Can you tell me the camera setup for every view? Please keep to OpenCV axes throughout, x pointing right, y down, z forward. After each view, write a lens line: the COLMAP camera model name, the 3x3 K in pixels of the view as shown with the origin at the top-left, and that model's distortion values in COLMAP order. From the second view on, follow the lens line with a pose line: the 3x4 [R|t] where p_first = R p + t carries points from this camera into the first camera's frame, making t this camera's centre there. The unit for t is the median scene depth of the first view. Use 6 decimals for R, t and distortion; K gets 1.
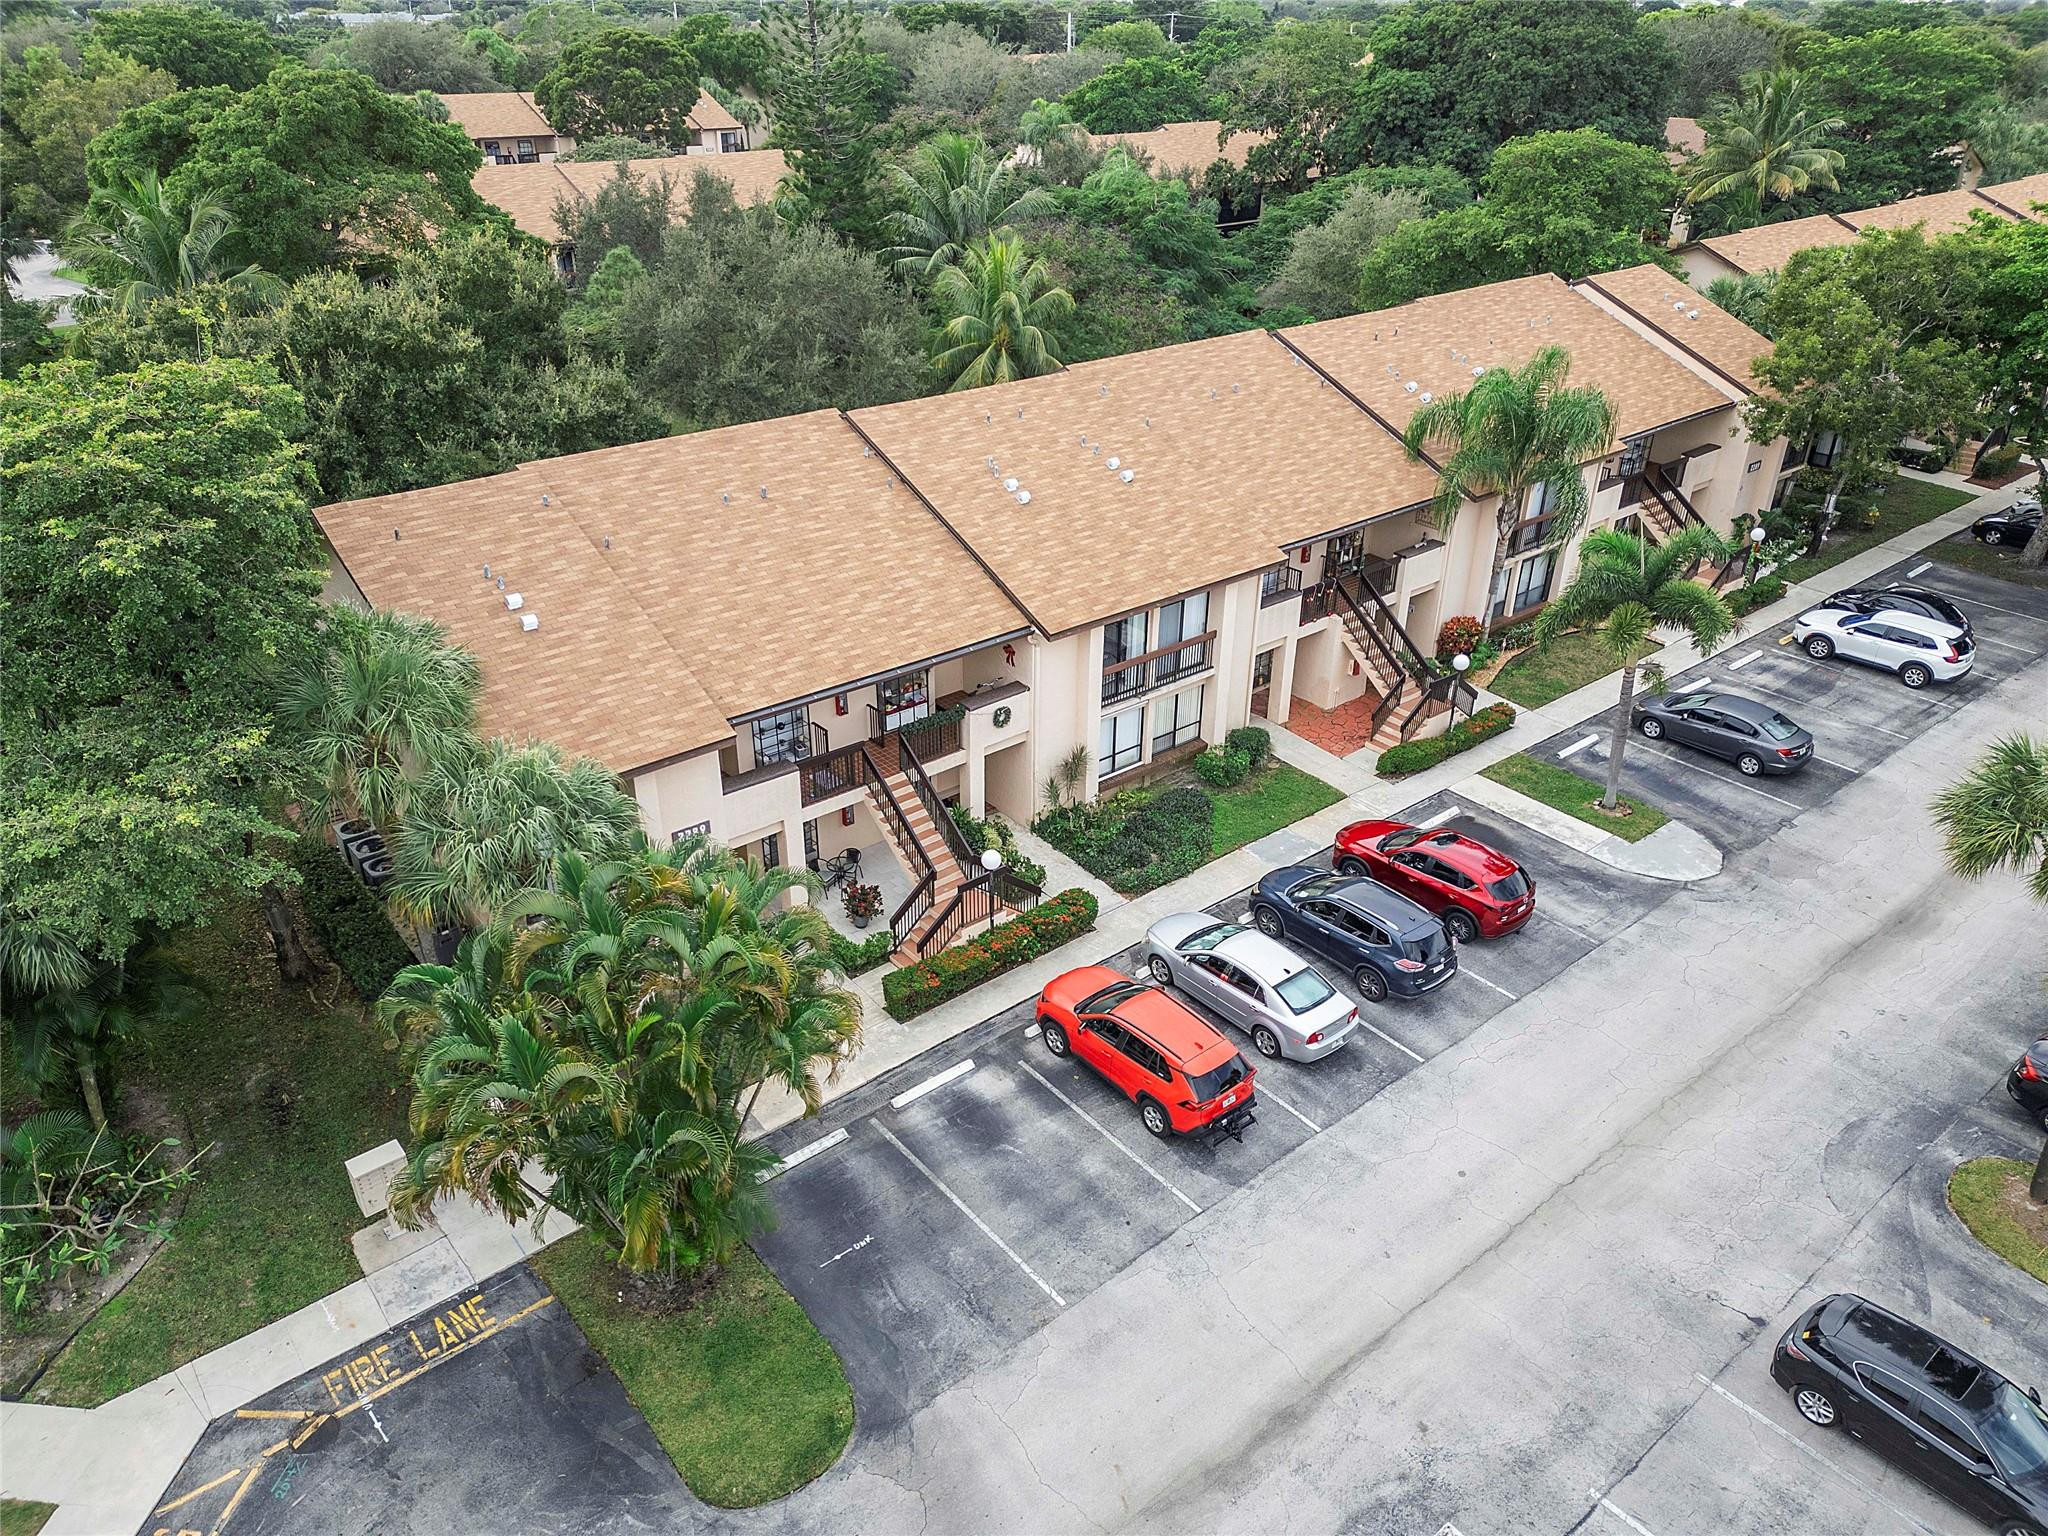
lens RADIAL K [[1451.3, 0, 1025.7], [0, 1451.3, 722.2], [0, 0, 1]] dist [0.065200, -0.050528]
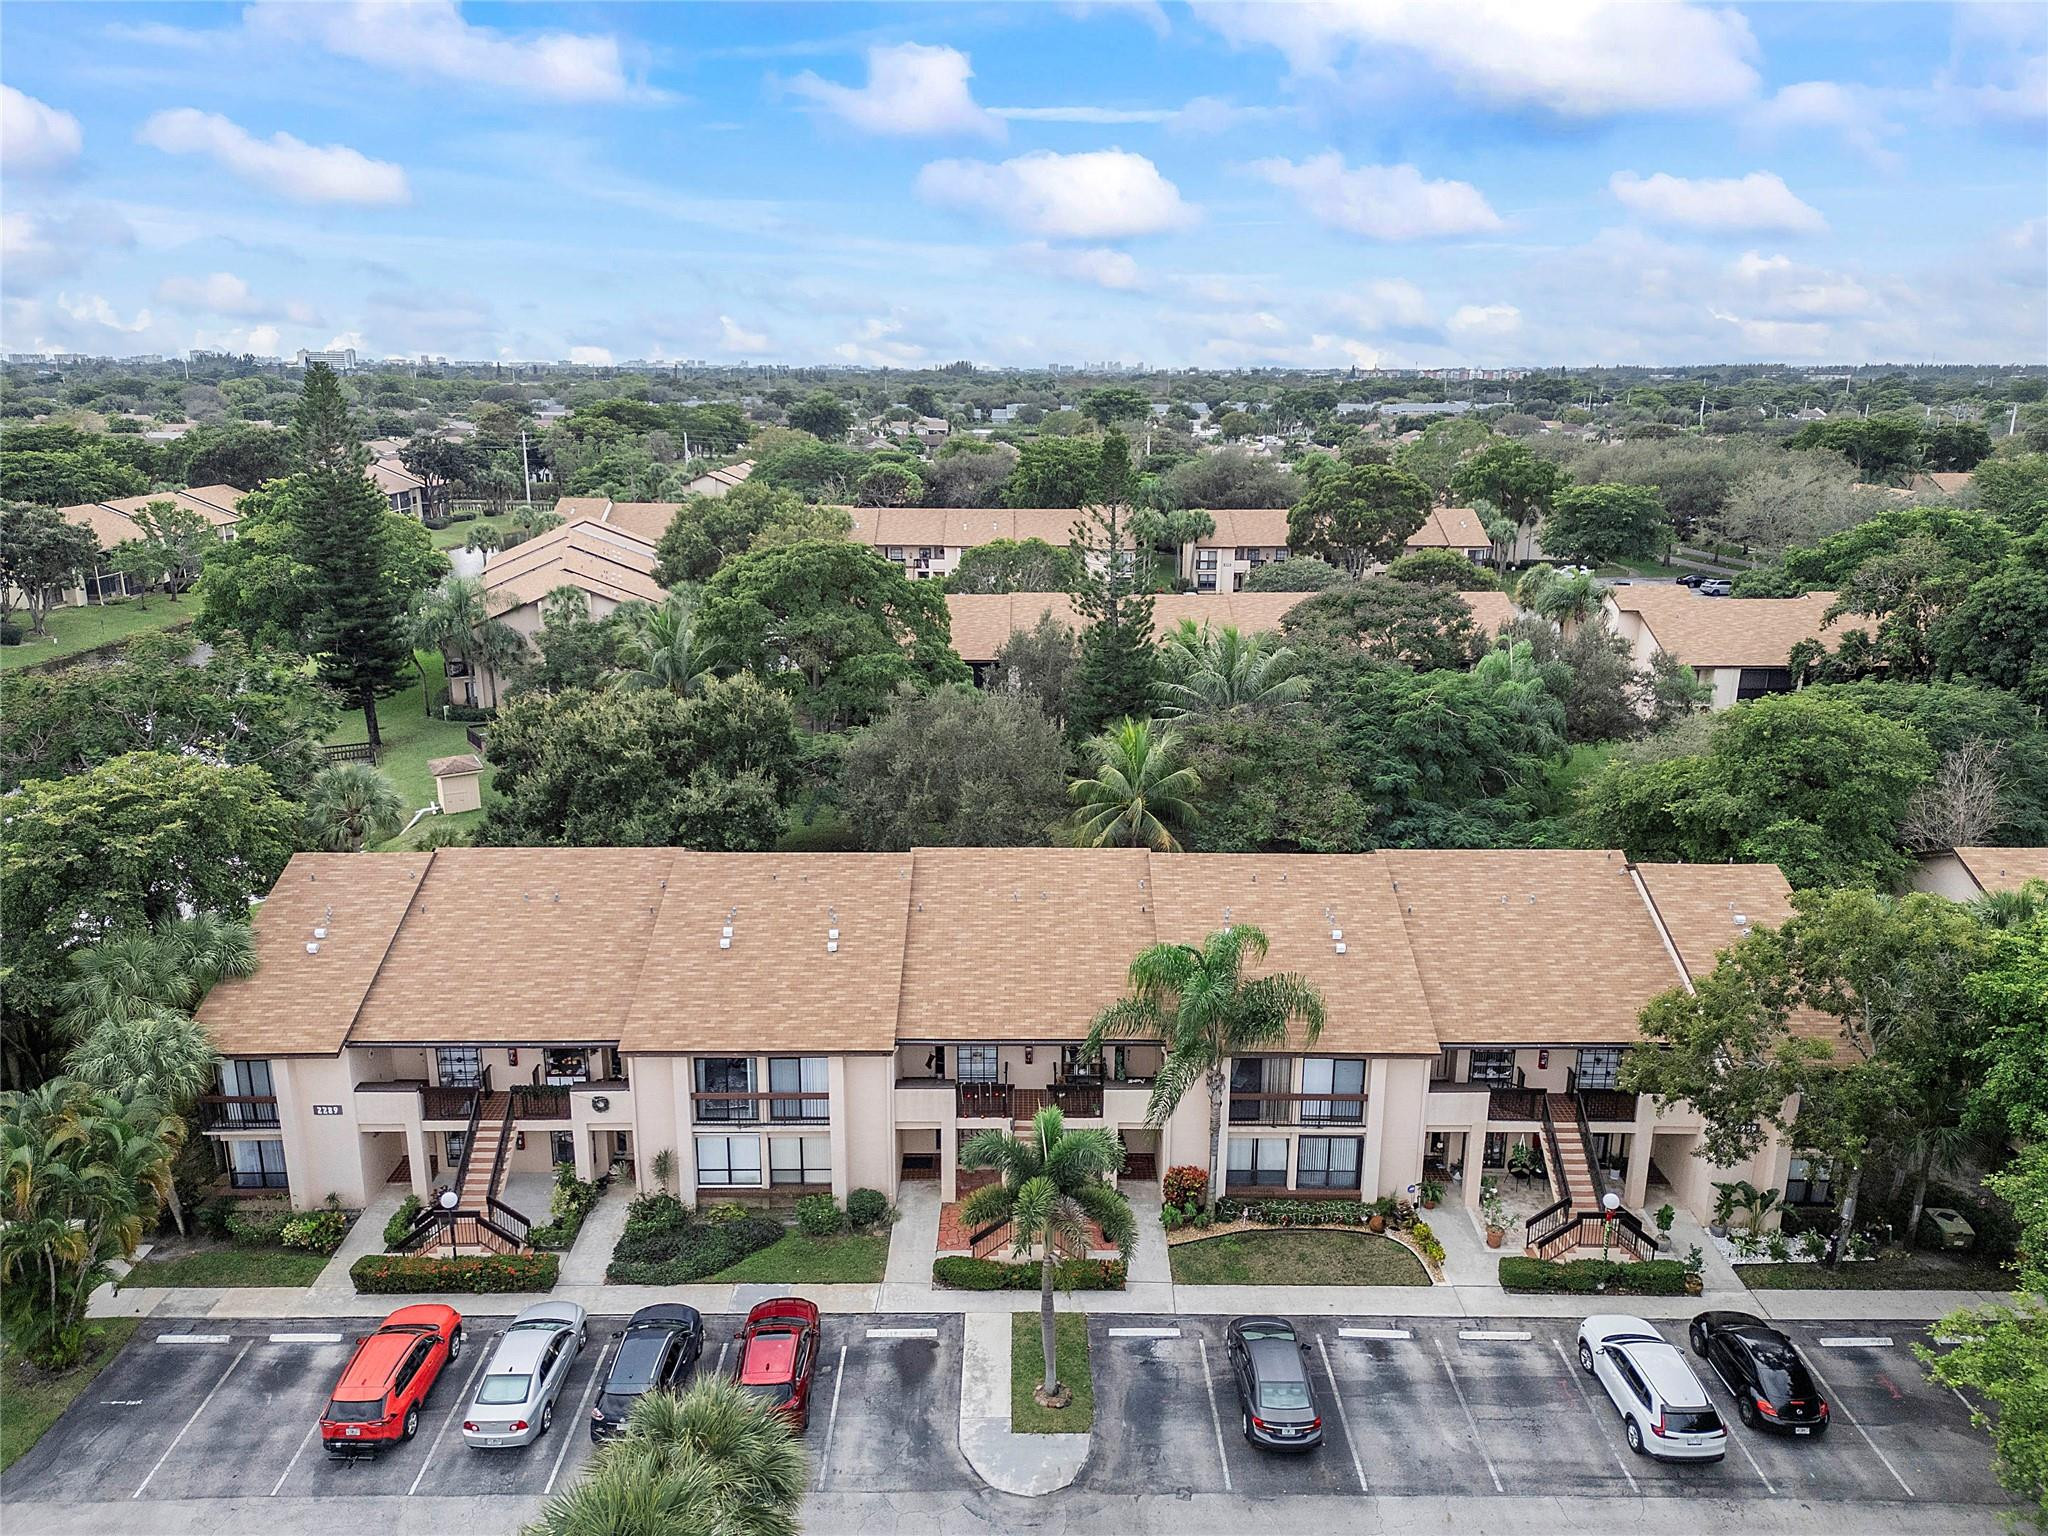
lens RADIAL K [[1451.3, 0, 1025.7], [0, 1451.3, 722.2], [0, 0, 1]] dist [0.065200, -0.050528]
pose [[0.771240, 0.145309, -0.619737, 1.018562], [-0.281005, 0.951313, -0.126647, -0.263982], [0.571161, 0.271825, 0.774524, 0.113625]]
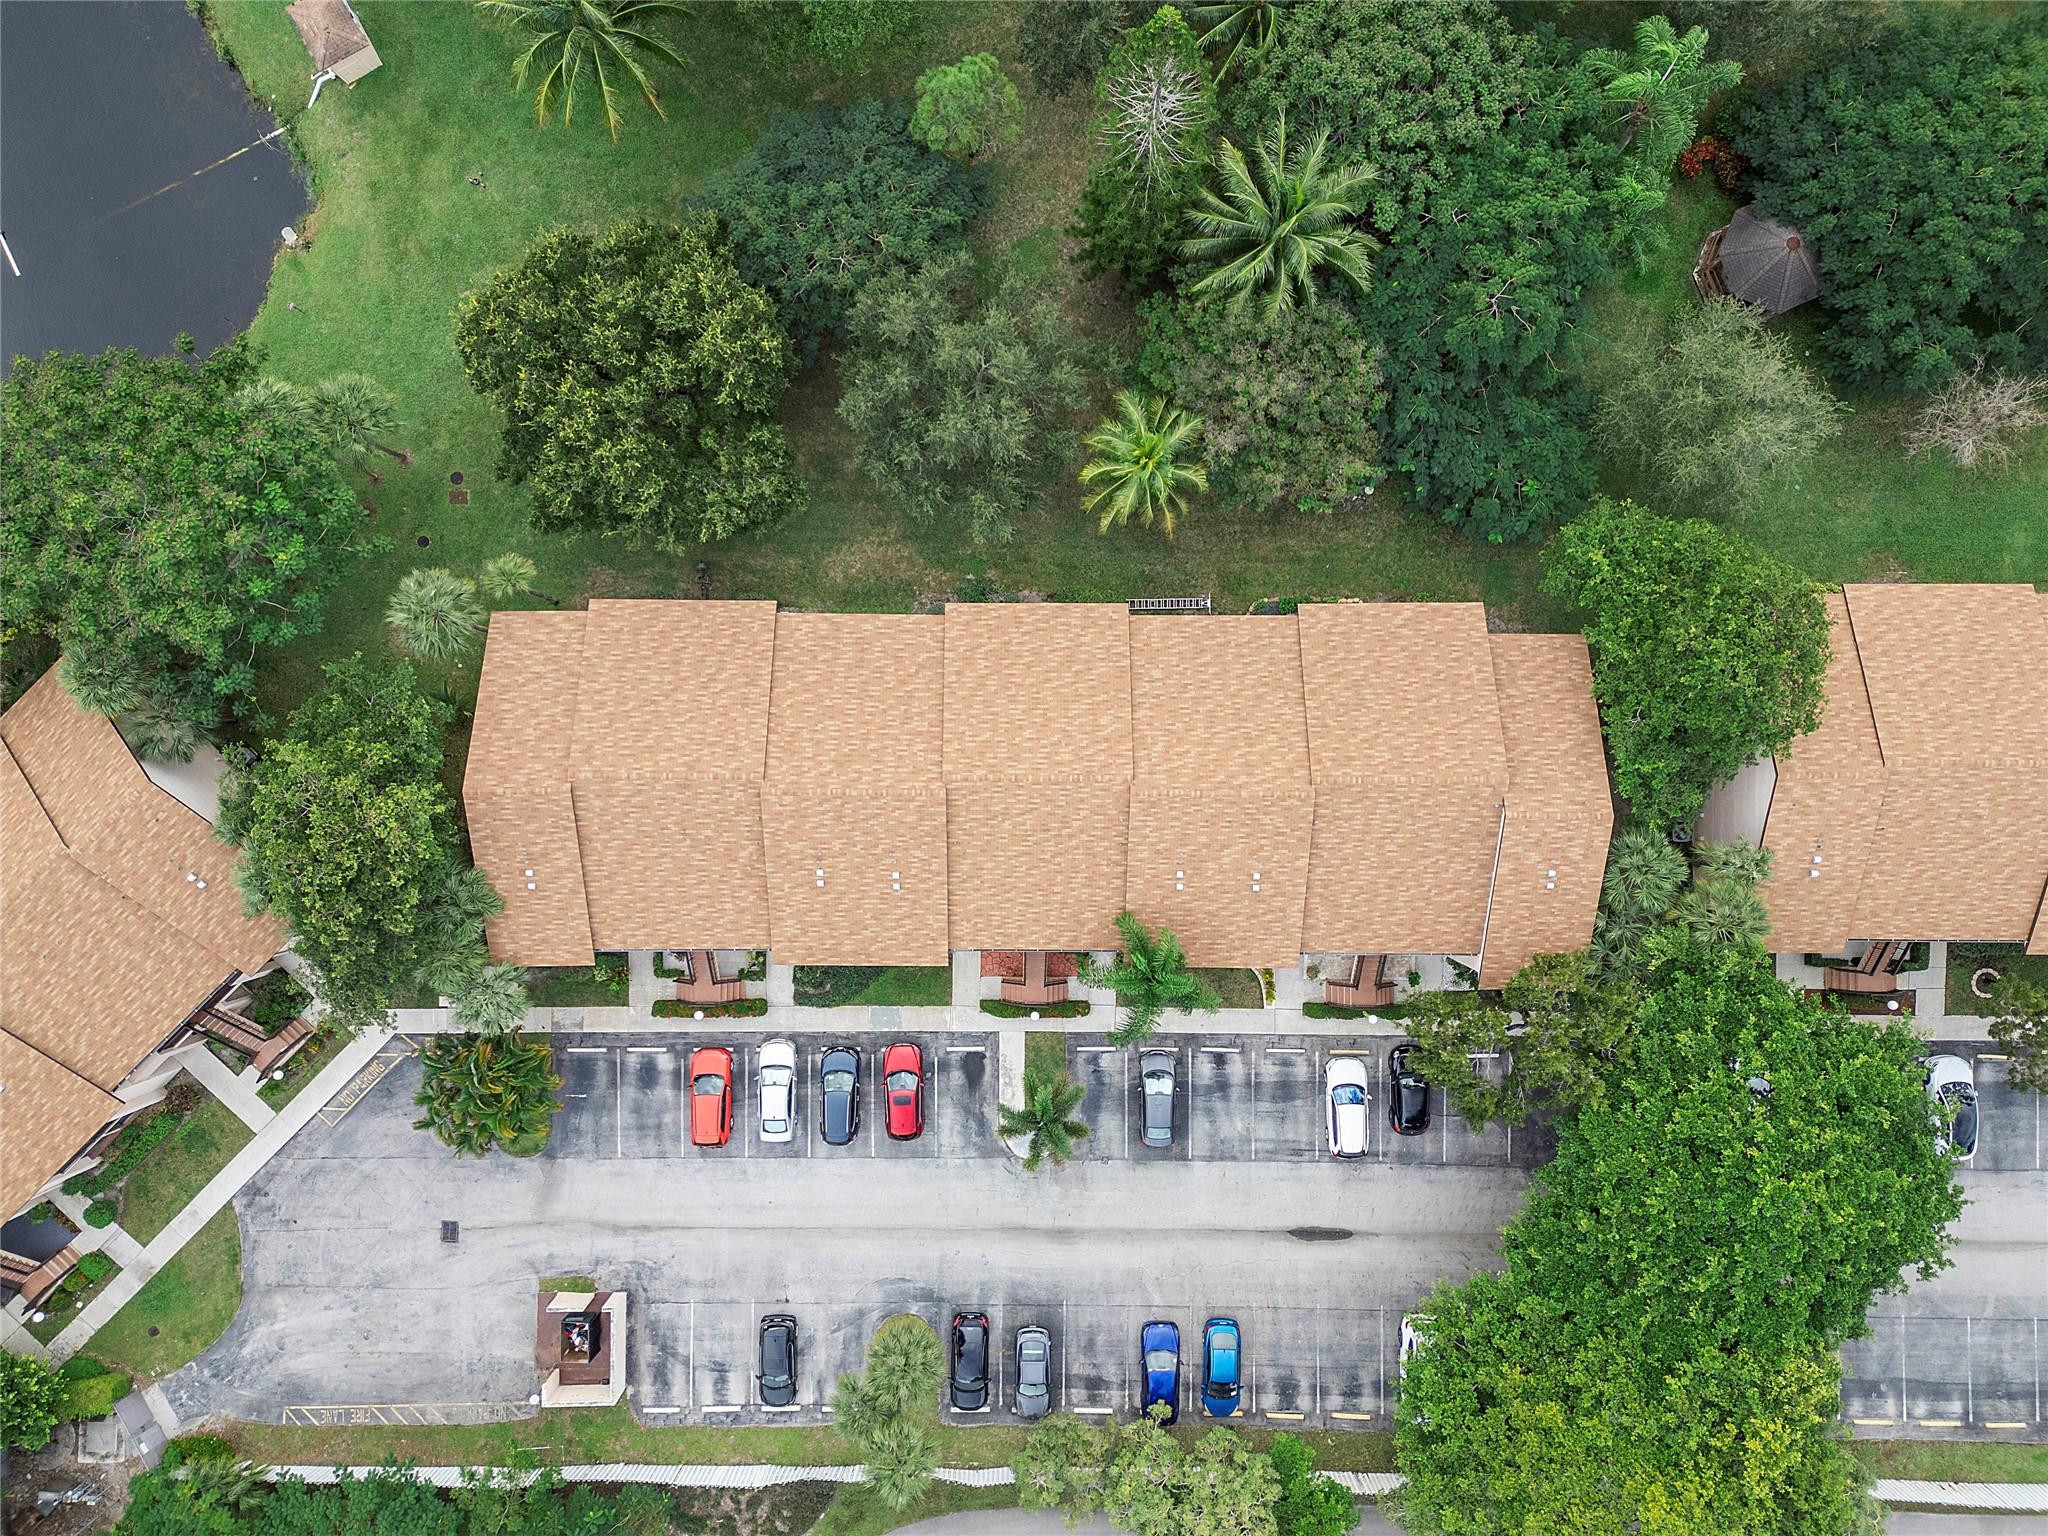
lens RADIAL K [[1489.8, 0, 1024.0], [0, 1489.8, 768.0], [0, 0, 1]] dist [0.088835, -0.001011]
pose [[0.766891, 0.641771, -0.002977, 0.112015], [-0.275686, 0.333616, 0.901498, -2.044980], [0.579548, -0.690529, 0.432774, 0.467596]]
